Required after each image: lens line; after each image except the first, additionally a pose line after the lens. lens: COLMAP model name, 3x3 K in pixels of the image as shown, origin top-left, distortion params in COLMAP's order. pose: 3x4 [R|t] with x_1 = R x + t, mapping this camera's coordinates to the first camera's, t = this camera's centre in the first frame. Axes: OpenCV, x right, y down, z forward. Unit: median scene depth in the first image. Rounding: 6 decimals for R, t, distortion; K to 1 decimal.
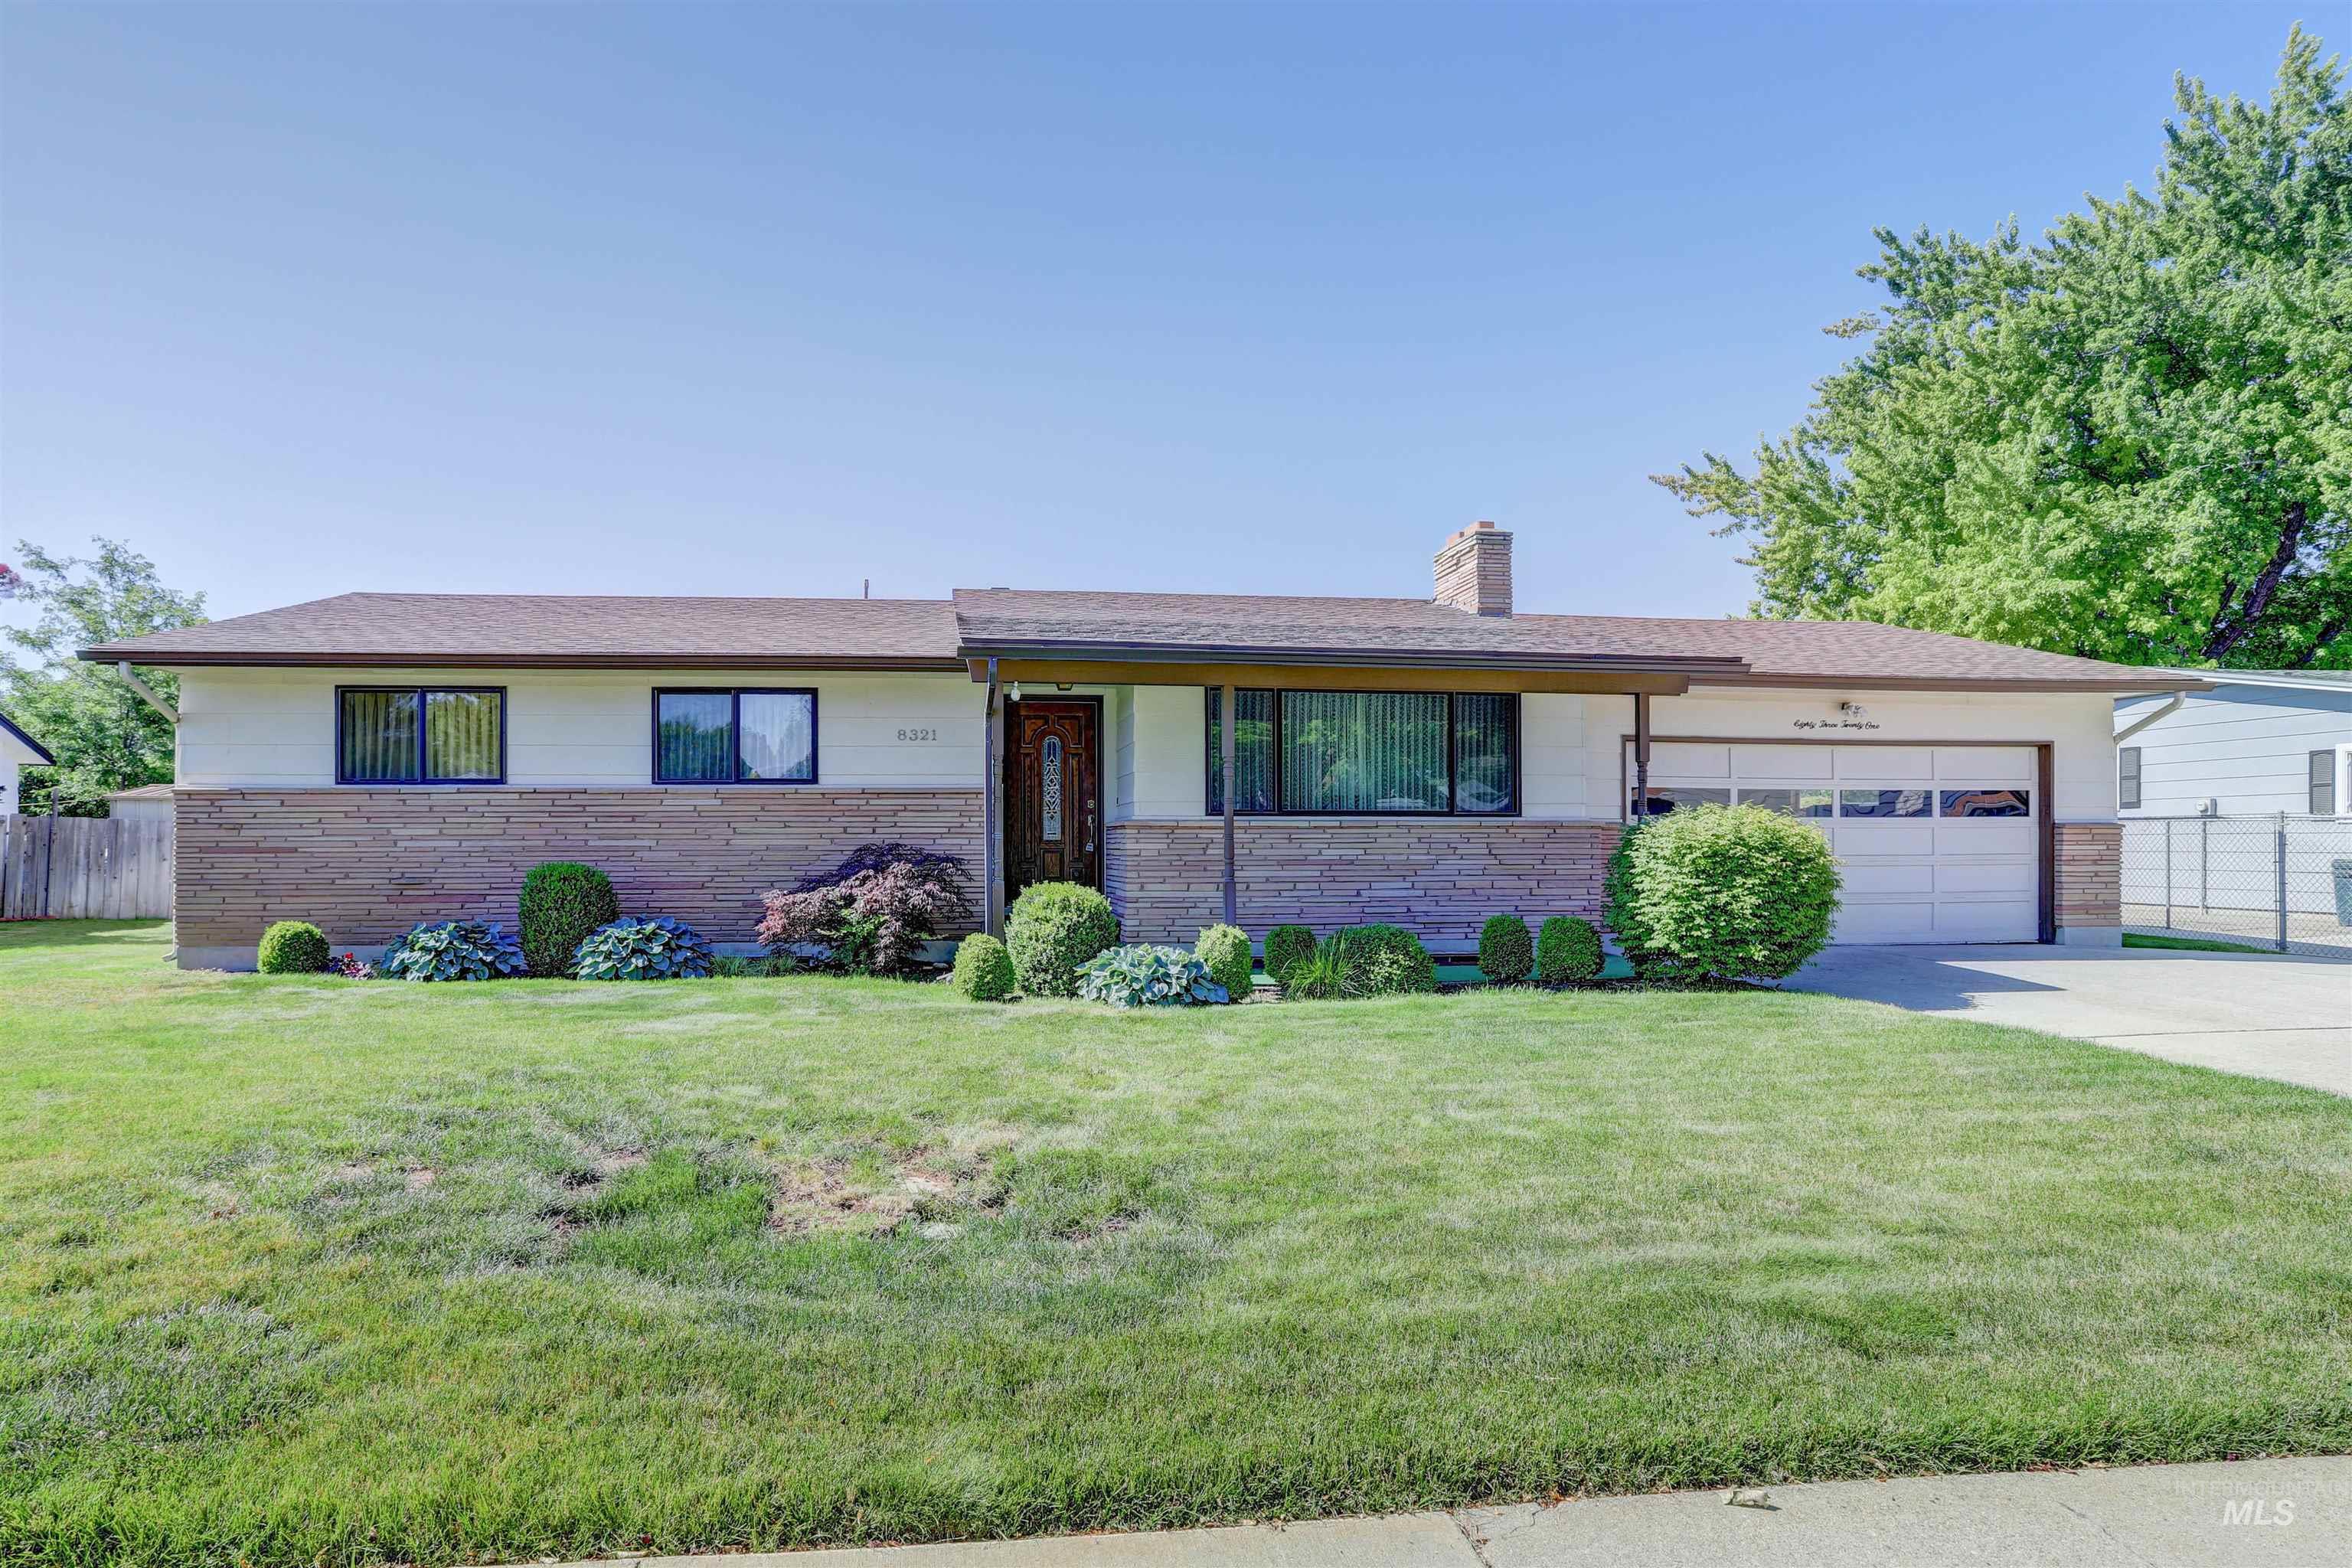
lens RADIAL K [[1140.4, 0, 1205.5], [0, 1140.4, 810.6], [0, 0, 1]] dist [-0.024714, 0.011508]
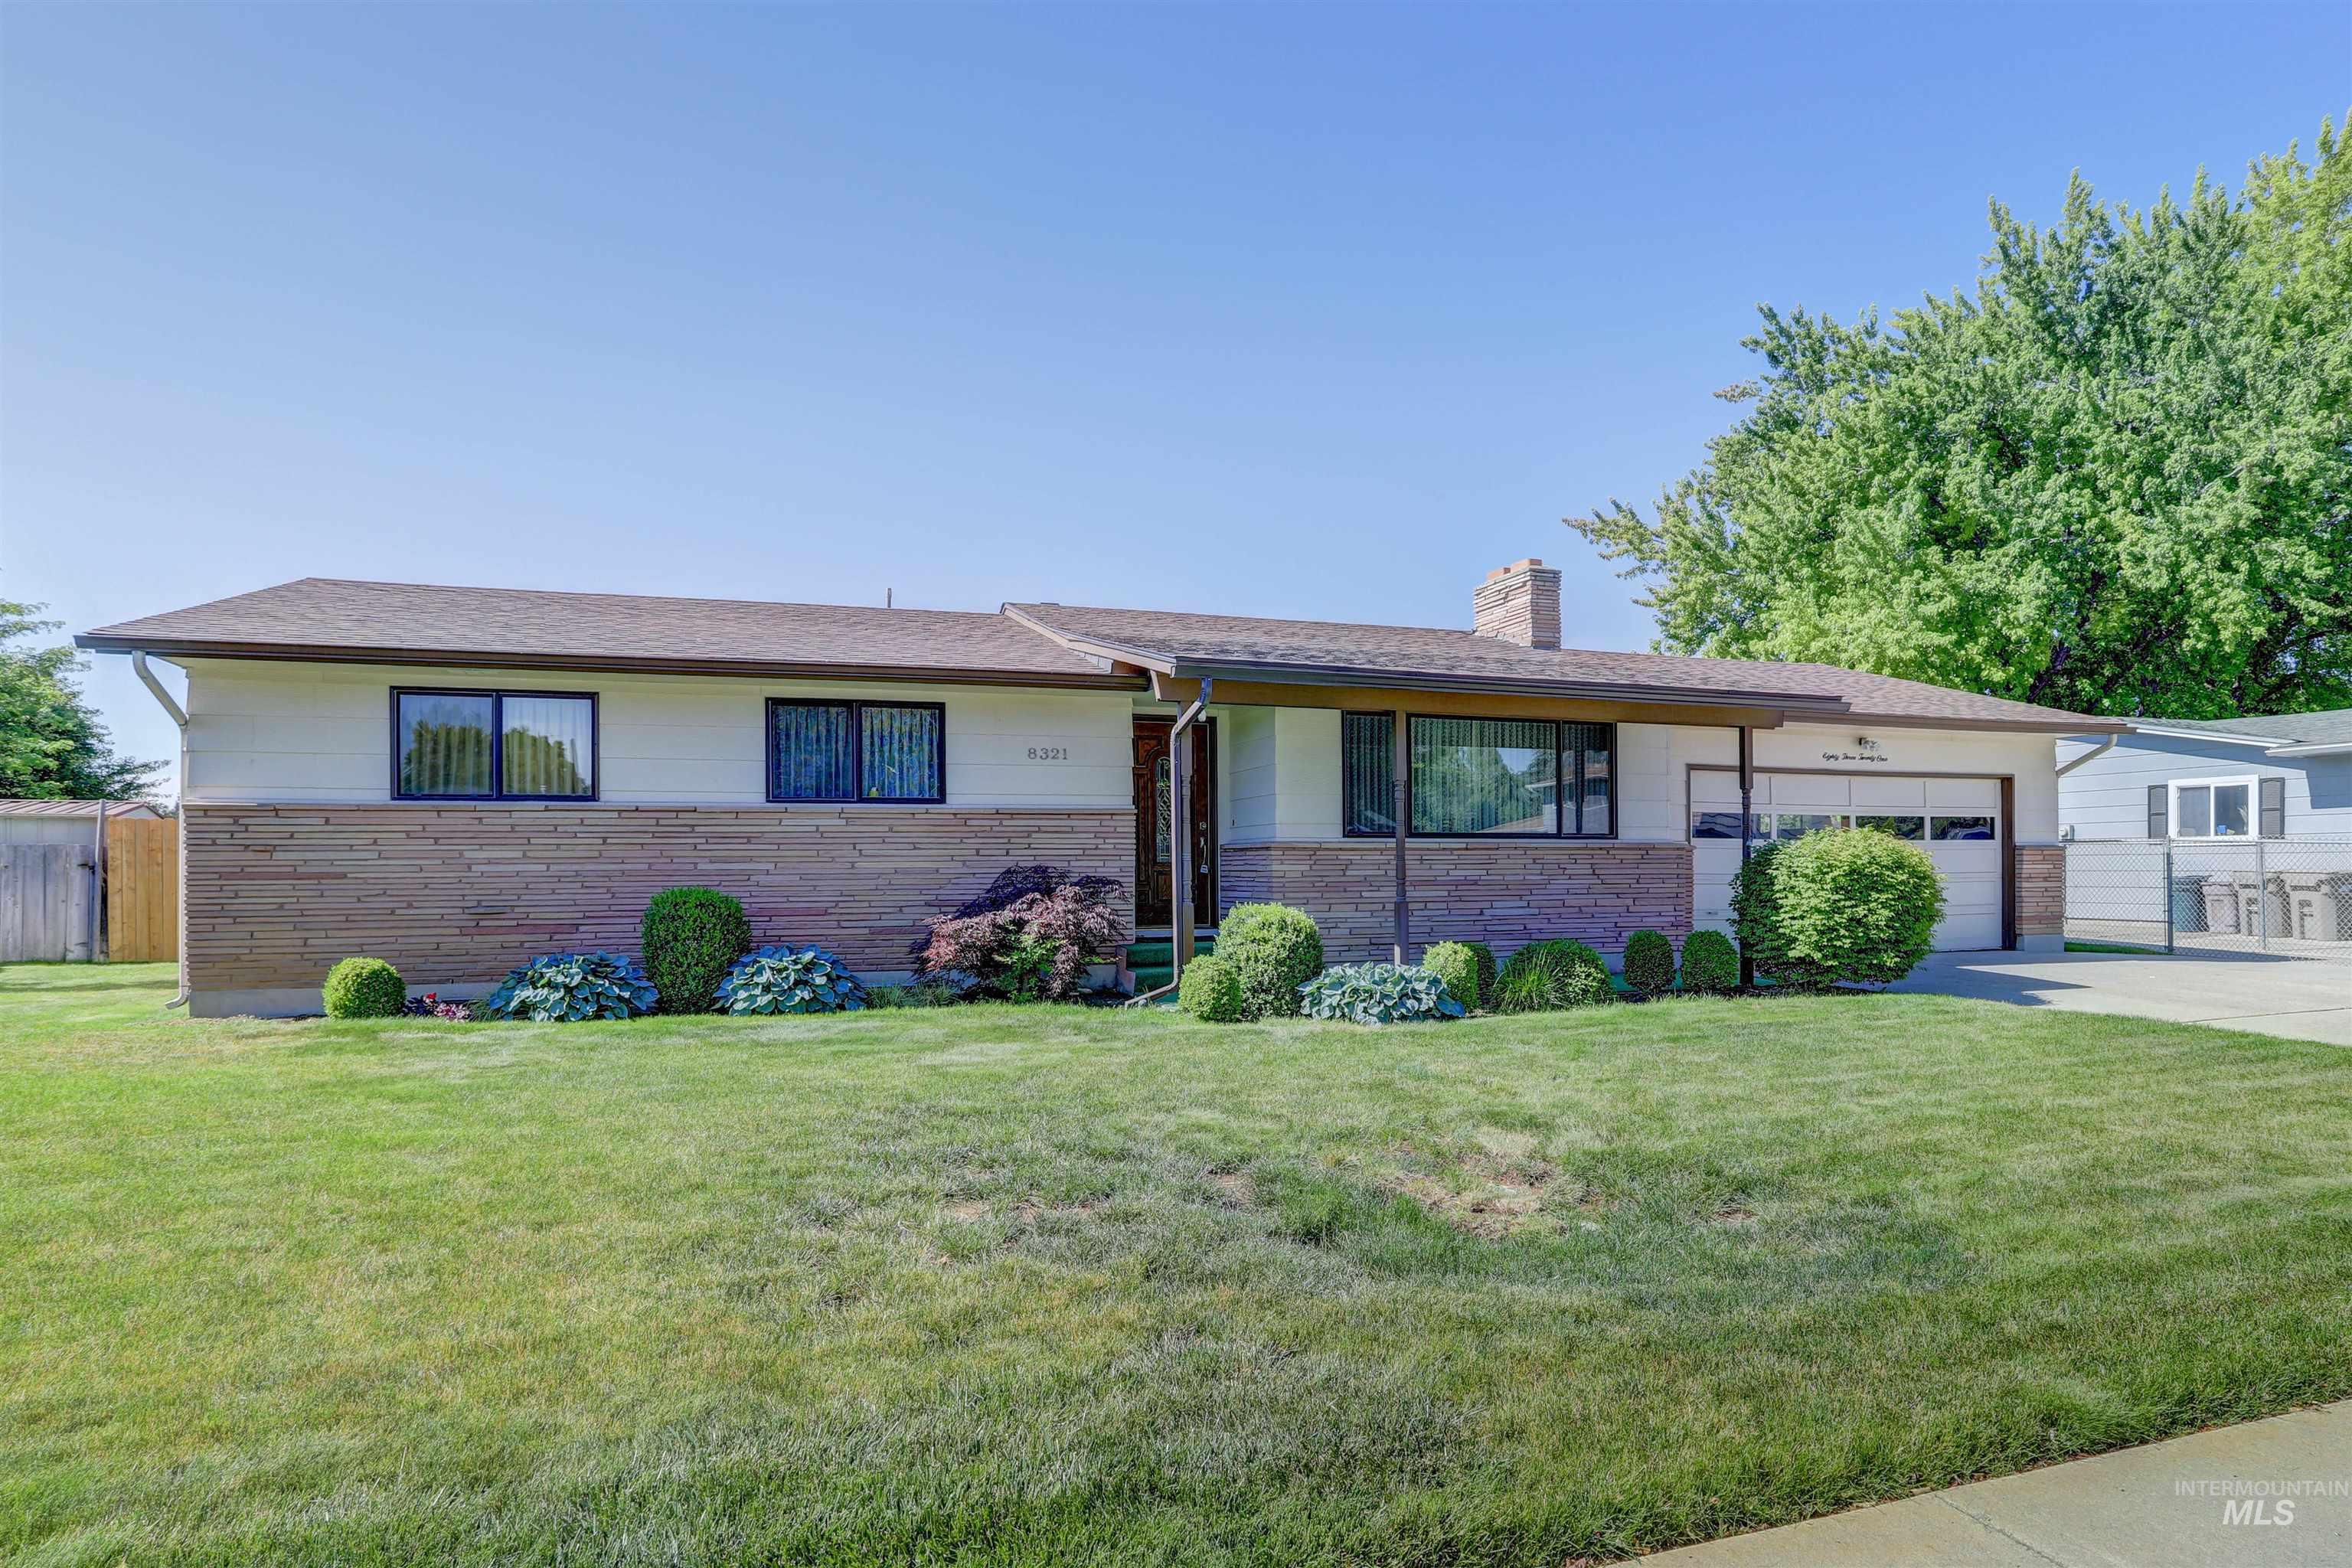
lens RADIAL K [[1140.4, 0, 1318.7], [0, 1140.4, 845.7], [0, 0, 1]] dist [-0.024714, 0.011508]
pose [[0.978843, 0.000266, 0.204611, -0.235703], [-0.002722, 0.999928, 0.011719, -0.000313], [-0.204593, -0.012027, 0.978773, 0.001832]]
